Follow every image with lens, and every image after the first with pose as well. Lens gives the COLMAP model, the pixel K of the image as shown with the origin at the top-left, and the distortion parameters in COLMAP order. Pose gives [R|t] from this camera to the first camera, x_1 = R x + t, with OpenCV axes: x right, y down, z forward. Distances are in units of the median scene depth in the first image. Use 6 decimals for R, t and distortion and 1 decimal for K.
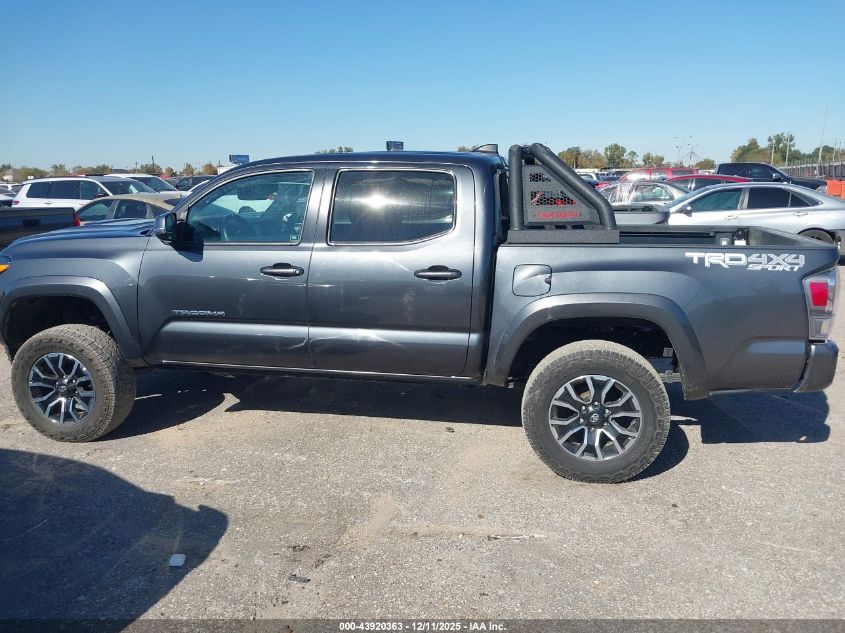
lens RADIAL K [[639.3, 0, 424.8], [0, 639.3, 313.9], [0, 0, 1]] dist [-0.000454, -0.001242]
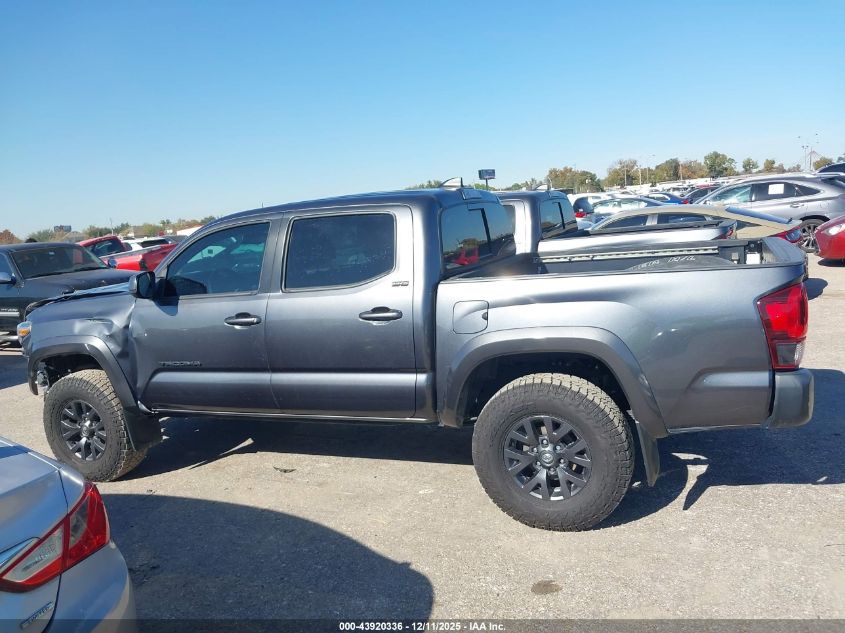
lens RADIAL K [[639.3, 0, 424.8], [0, 639.3, 313.9], [0, 0, 1]] dist [-0.000454, -0.001242]
pose [[0.977466, -0.056871, -0.203290, 0.277651], [0.047502, 0.997585, -0.050677, -0.010643], [0.205681, 0.039878, 0.977806, 0.042292]]
